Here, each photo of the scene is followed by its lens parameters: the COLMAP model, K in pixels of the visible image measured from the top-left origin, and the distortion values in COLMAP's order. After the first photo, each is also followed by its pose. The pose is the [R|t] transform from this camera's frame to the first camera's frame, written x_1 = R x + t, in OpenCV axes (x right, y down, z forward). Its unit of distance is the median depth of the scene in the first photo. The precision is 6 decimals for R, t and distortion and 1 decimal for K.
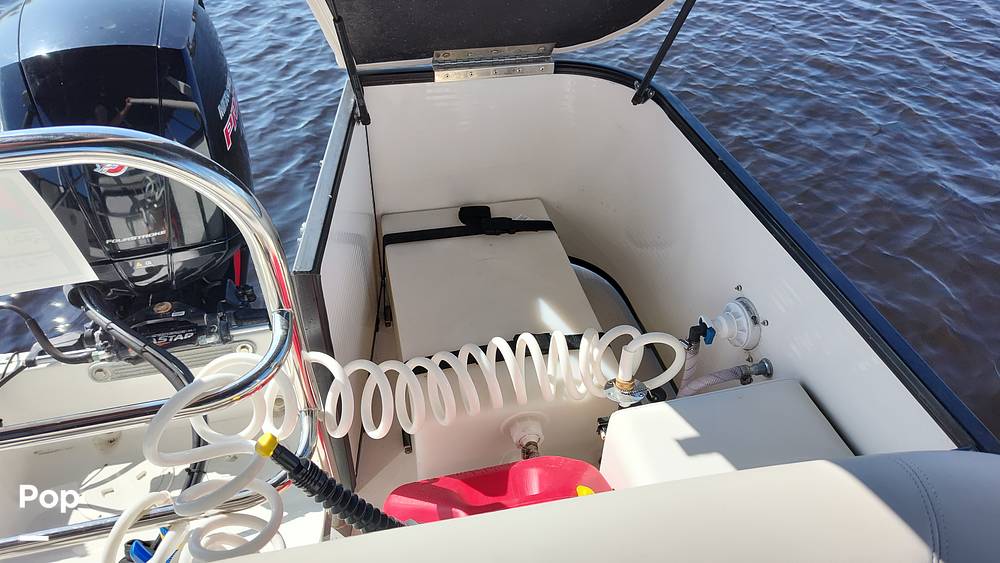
lens RADIAL K [[716.7, 0, 500.0], [0, 716.7, 281.5], [0, 0, 1]] dist [-0.002819, -0.005597]
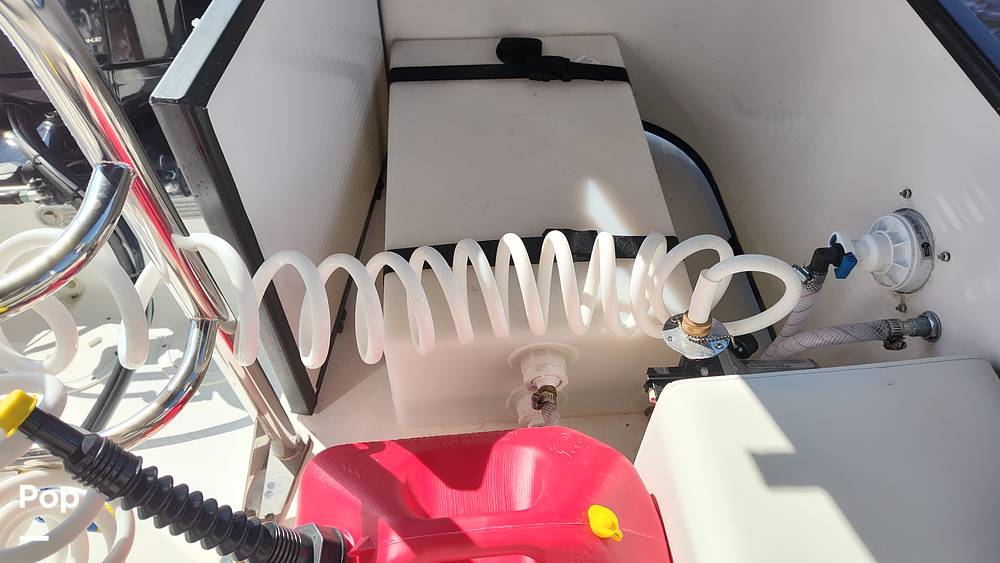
lens RADIAL K [[716.7, 0, 500.0], [0, 716.7, 281.5], [0, 0, 1]] dist [-0.002819, -0.005597]
pose [[0.989163, 0.109730, -0.097551, 0.044566], [-0.089289, 0.977009, 0.193601, -0.004028], [0.116553, -0.182793, 0.976218, 0.275407]]
